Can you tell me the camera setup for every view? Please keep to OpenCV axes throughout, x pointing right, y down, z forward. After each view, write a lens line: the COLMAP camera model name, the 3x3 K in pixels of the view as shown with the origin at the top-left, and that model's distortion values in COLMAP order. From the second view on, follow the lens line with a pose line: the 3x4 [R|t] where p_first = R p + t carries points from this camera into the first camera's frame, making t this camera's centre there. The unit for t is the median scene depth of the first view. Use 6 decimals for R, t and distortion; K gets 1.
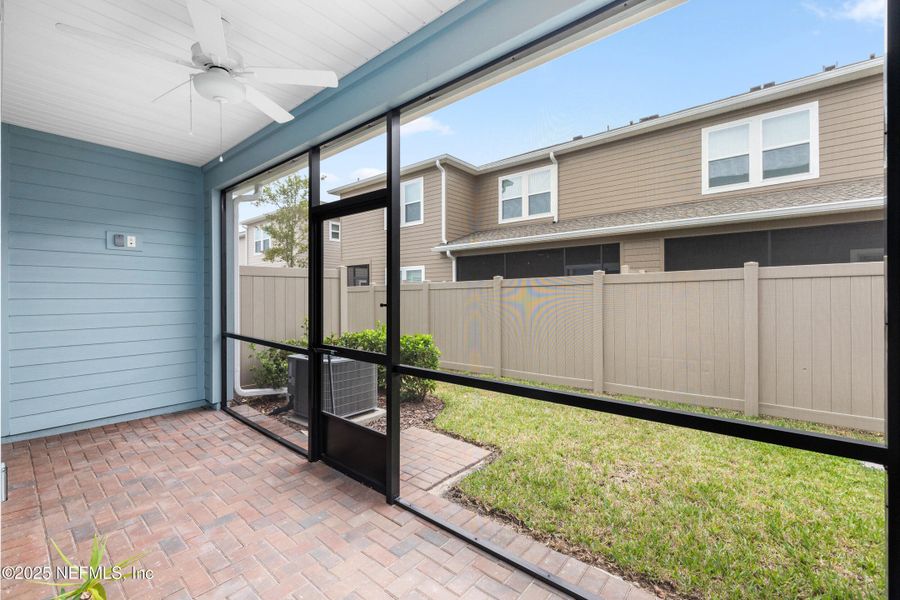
lens RADIAL K [[379.5, 0, 450.0], [0, 379.5, 300.0], [0, 0, 1]] dist [-0.007962, -0.000315]
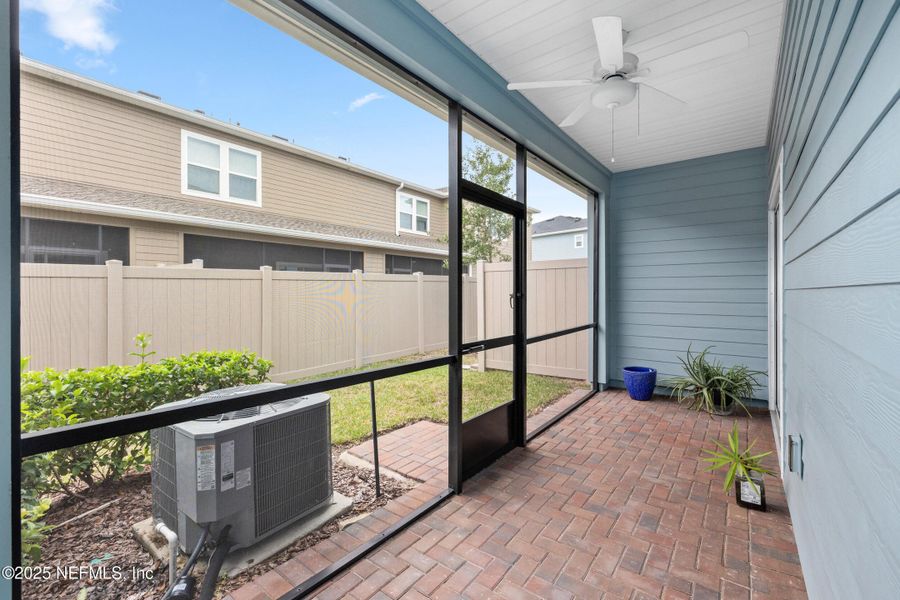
lens RADIAL K [[378.7, 0, 444.3], [0, 378.7, 289.8], [0, 0, 1]] dist [0.000065, -0.000025]
pose [[-0.034725, 0.013592, 0.999304, -0.736090], [0.013455, 0.999823, -0.013131, 0.004575], [-0.999306, 0.012989, -0.034902, 0.660704]]
